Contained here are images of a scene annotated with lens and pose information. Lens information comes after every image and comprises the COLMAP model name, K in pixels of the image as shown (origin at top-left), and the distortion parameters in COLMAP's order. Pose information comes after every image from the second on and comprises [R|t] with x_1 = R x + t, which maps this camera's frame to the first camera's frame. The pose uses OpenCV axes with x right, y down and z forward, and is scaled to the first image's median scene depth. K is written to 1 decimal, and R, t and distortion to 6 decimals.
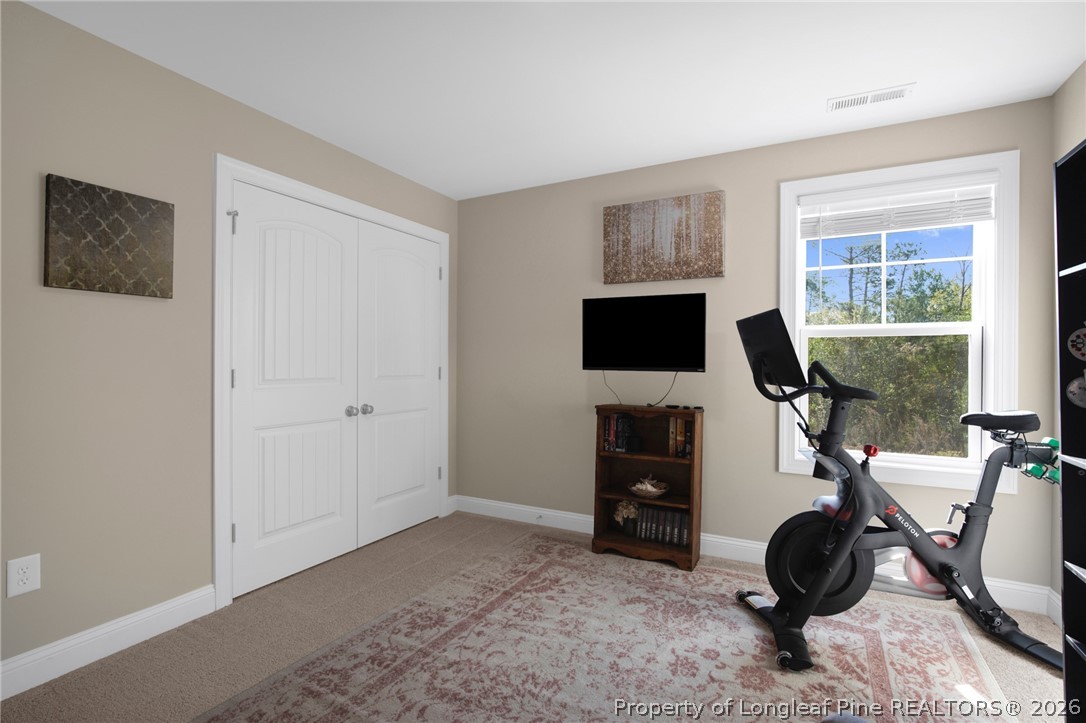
lens RADIAL K [[511.9, 0, 552.4], [0, 511.9, 361.8], [0, 0, 1]] dist [-0.011648, 0.000538]
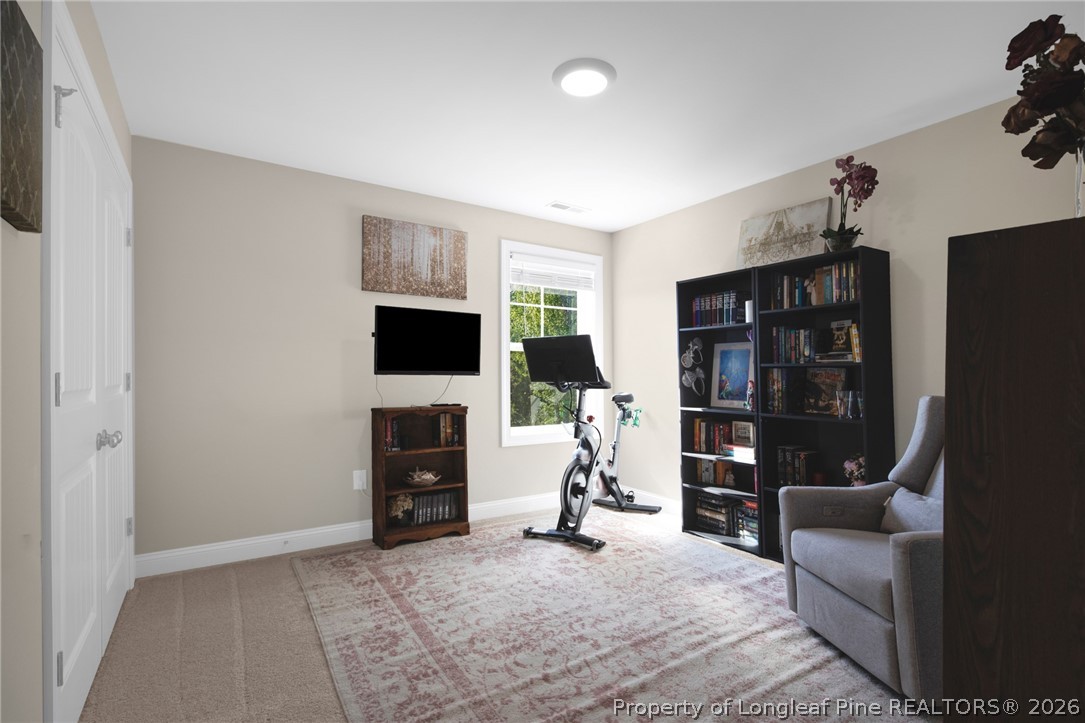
lens RADIAL K [[511.5, 0, 553.5], [0, 511.5, 372.8], [0, 0, 1]] dist [-0.011648, 0.000538]
pose [[0.469129, 0.000405, 0.883129, -0.729176], [0.000688, 0.999999, -0.000823, 0.014818], [-0.883129, 0.000994, 0.469129, 0.226882]]
